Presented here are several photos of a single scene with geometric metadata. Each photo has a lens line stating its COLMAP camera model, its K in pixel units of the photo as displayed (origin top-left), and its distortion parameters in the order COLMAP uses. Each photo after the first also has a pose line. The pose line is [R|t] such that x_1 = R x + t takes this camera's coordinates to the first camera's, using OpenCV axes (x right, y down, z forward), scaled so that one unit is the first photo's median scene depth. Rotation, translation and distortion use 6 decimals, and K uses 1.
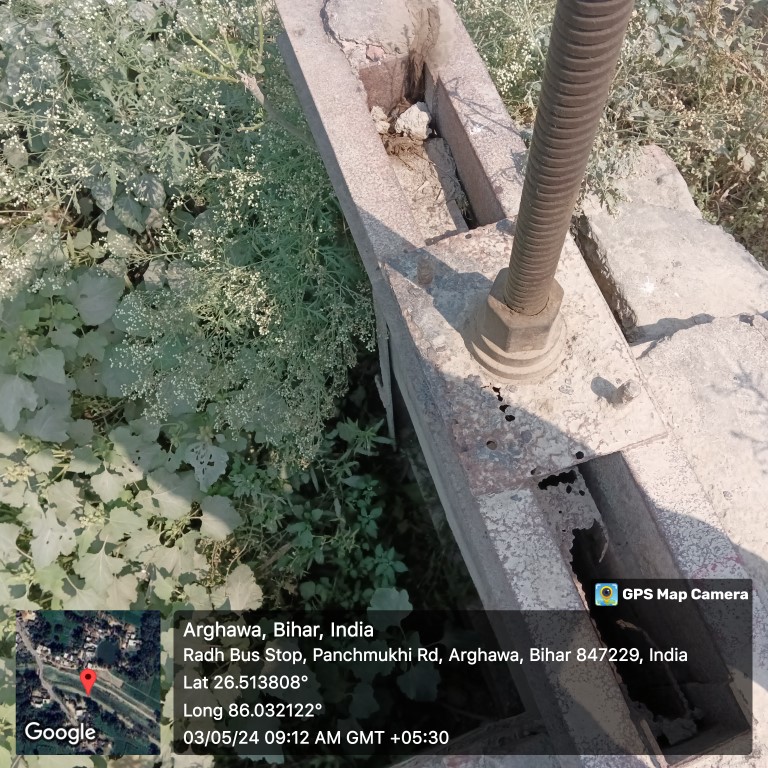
lens RADIAL K [[889.5, 0, 390.5], [0, 889.5, 385.6], [0, 0, 1]] dist [0.044199, -0.018698]
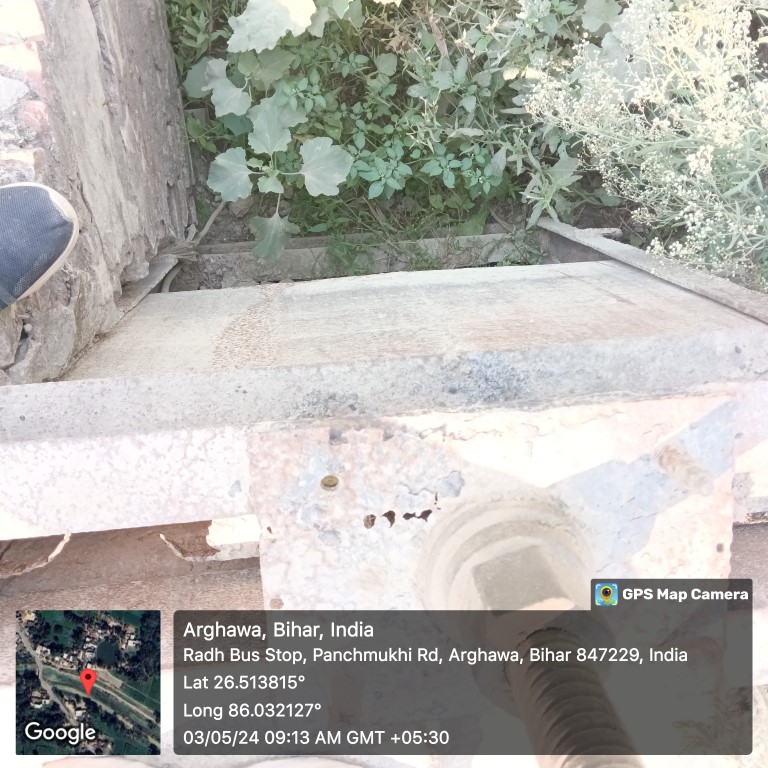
lens RADIAL K [[829.4, 0, 384.0], [0, 829.4, 384.0], [0, 0, 1]] dist [0.085748, -0.186447]
pose [[-0.275843, 0.912612, 0.301746, -0.109371], [-0.910902, -0.348415, 0.221052, -0.058181], [0.306868, -0.213886, 0.927408, 0.490679]]
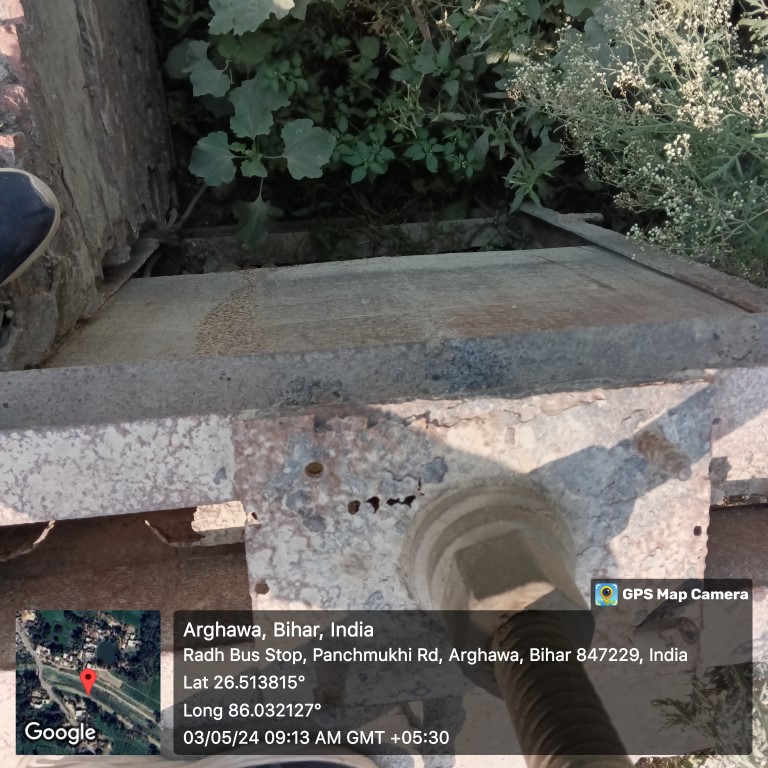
lens RADIAL K [[829.4, 0, 384.0], [0, 829.4, 384.0], [0, 0, 1]] dist [0.085748, -0.186447]
pose [[-0.280523, 0.906895, 0.314402, -0.113111], [-0.915836, -0.350944, 0.195150, -0.057663], [0.287318, -0.233197, 0.929014, 0.486684]]
